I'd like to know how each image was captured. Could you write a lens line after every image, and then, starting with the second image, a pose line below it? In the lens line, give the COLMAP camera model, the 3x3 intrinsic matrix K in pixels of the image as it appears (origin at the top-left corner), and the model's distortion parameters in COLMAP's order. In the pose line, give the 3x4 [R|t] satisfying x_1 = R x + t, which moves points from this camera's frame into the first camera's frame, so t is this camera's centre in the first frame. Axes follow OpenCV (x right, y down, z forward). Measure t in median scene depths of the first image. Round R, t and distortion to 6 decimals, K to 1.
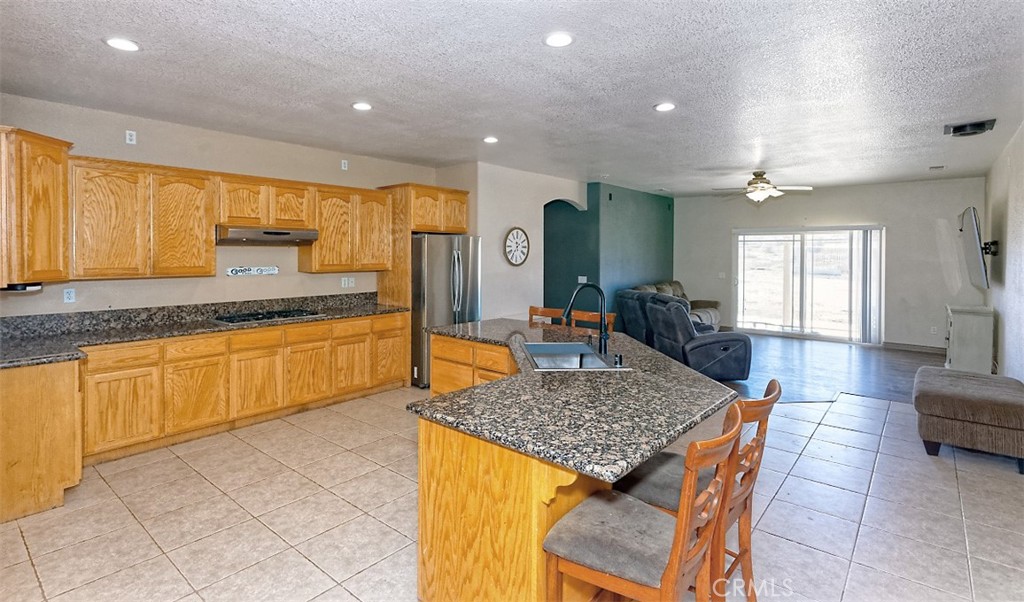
lens RADIAL K [[496.3, 0, 507.5], [0, 496.3, 257.7], [0, 0, 1]] dist [0.003622, -0.000259]
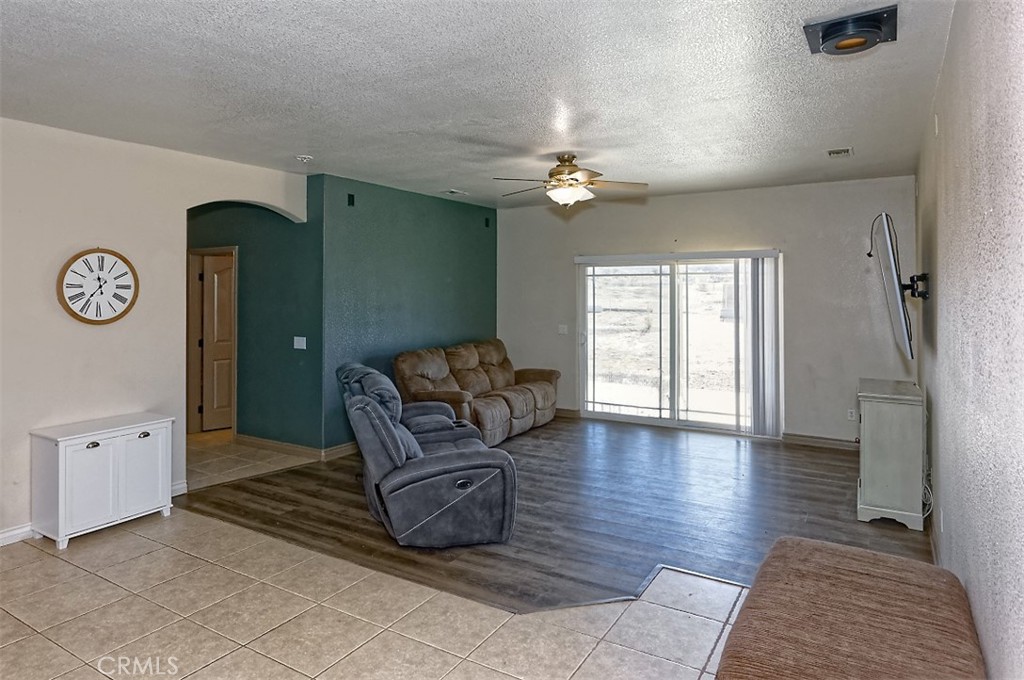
lens RADIAL K [[625.8, 0, 490.8], [0, 625.8, 283.5], [0, 0, 1]] dist [-0.070438, 0.075030]
pose [[0.990671, -0.003388, 0.136234, 0.283118], [0.006612, 0.999709, -0.023216, -0.006526], [-0.136116, 0.023900, 0.990405, 0.265753]]
